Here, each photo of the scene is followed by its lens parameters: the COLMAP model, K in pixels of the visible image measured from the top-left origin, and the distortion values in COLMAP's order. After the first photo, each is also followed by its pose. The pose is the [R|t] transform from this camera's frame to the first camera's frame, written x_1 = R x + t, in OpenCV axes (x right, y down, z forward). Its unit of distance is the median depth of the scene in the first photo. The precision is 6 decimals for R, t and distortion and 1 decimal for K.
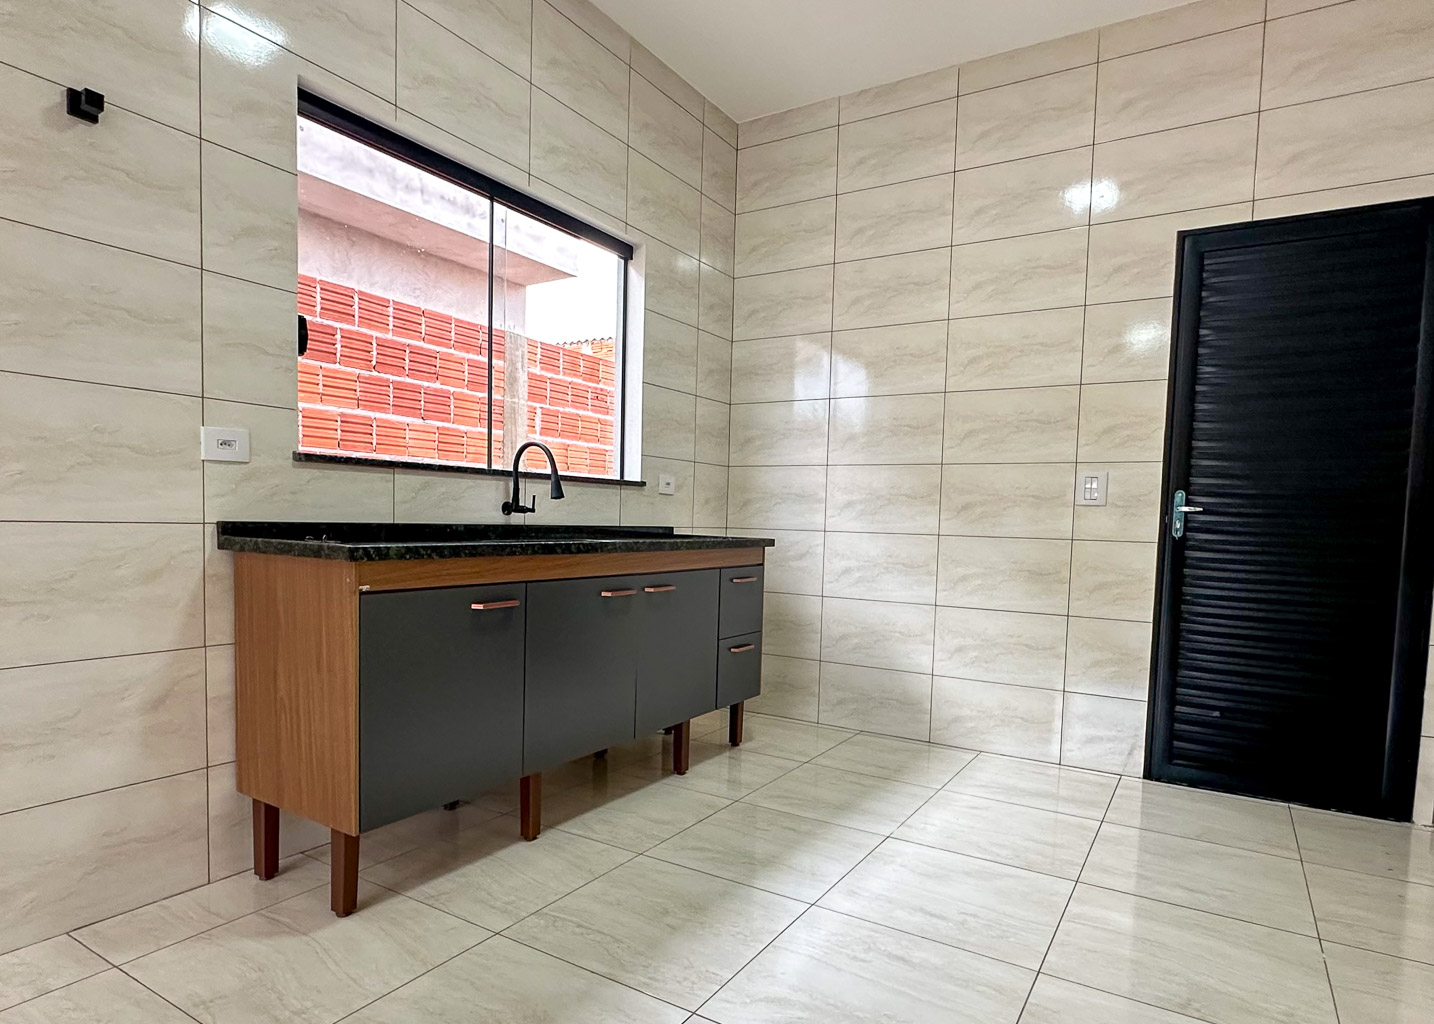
lens RADIAL K [[832.7, 0, 711.2], [0, 832.7, 566.3], [0, 0, 1]] dist [-0.003775, 0.000471]
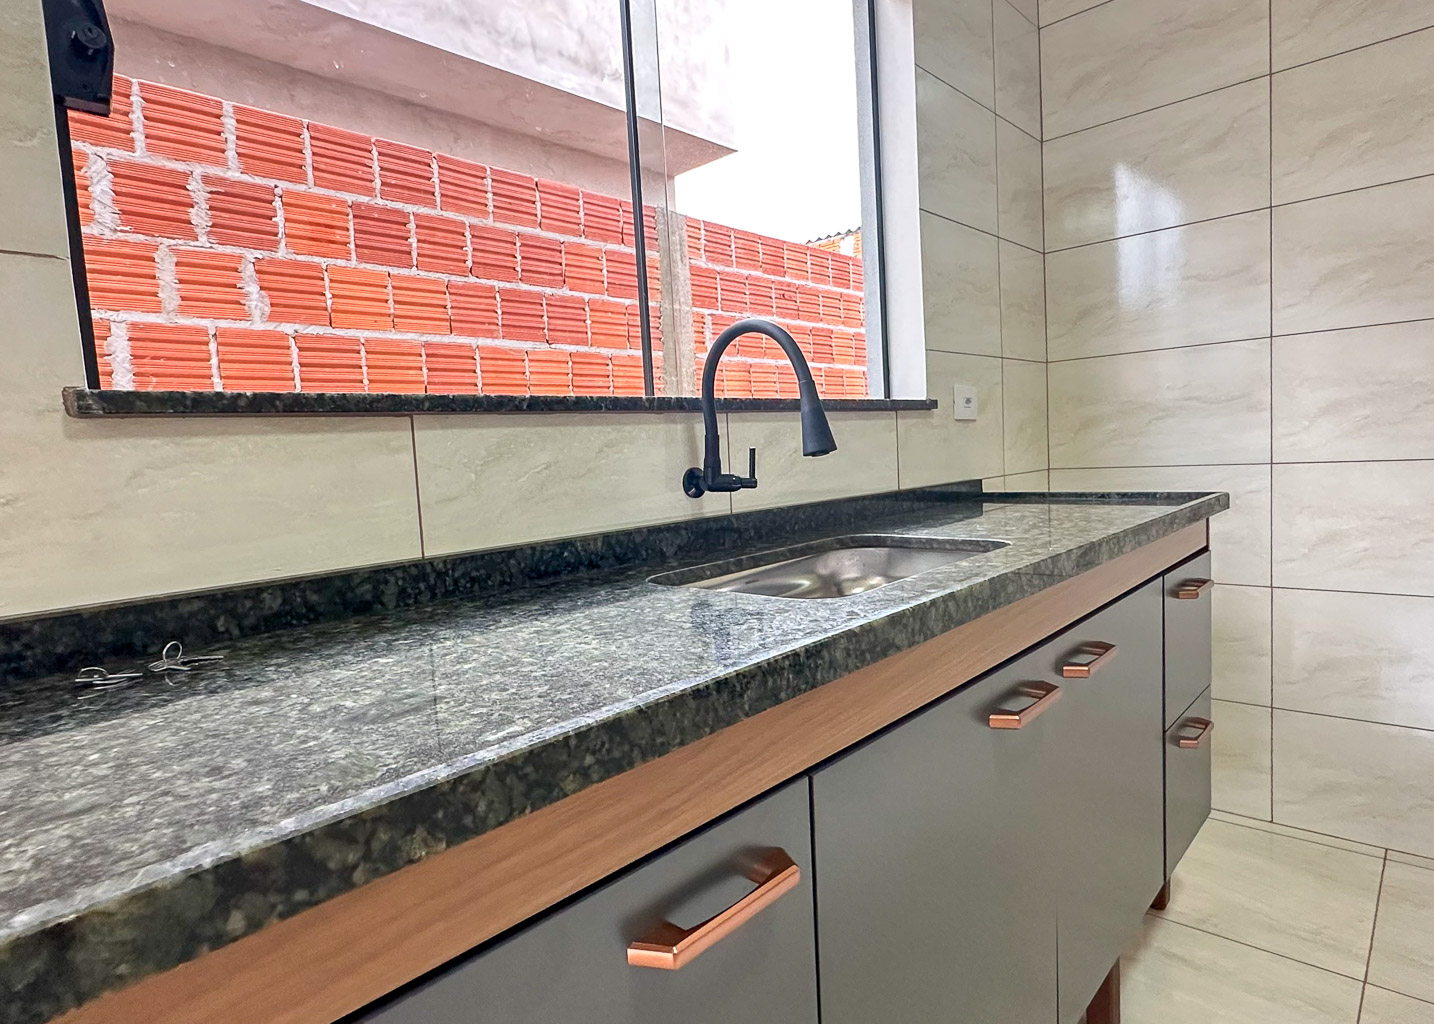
lens RADIAL K [[832.7, 0, 681.7], [0, 832.7, 527.4], [0, 0, 1]] dist [-0.003775, 0.000471]
pose [[0.972517, -0.062175, -0.224377, -0.110180], [0.069880, 0.997202, 0.026557, -0.041841], [0.222097, -0.041507, 0.974141, 0.404160]]
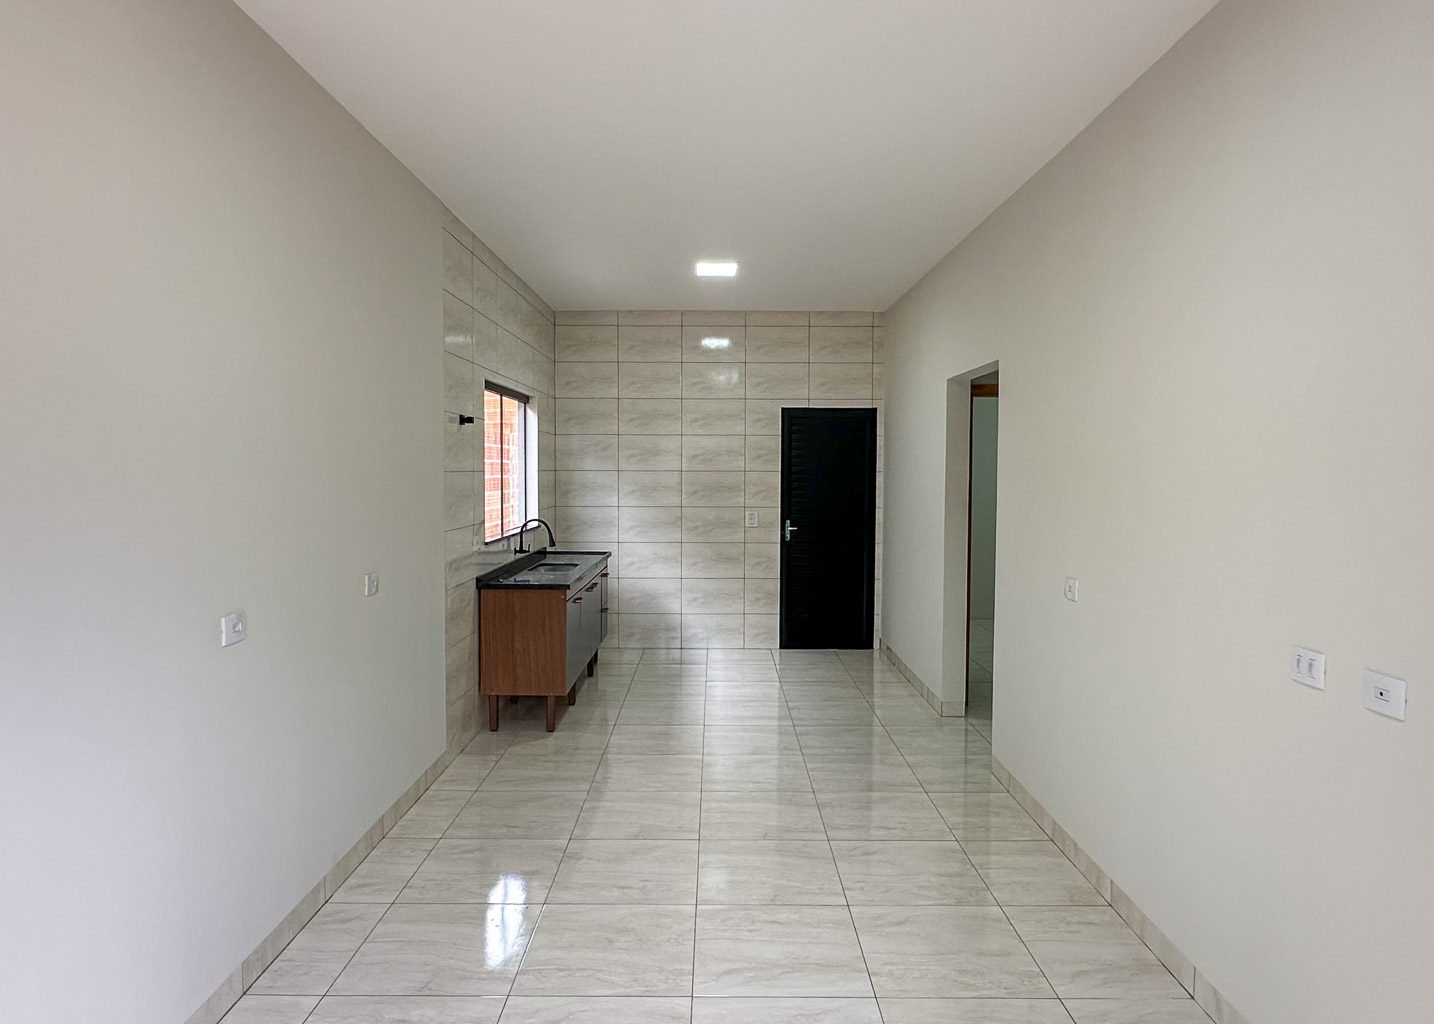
lens RADIAL K [[832.7, 0, 717.0], [0, 832.7, 511.4], [0, 0, 1]] dist [-0.003775, 0.000471]
pose [[0.854602, -0.048592, 0.517005, -0.618302], [0.053053, 0.998573, 0.006157, -0.109517], [-0.516566, 0.022167, 0.855960, -0.676219]]
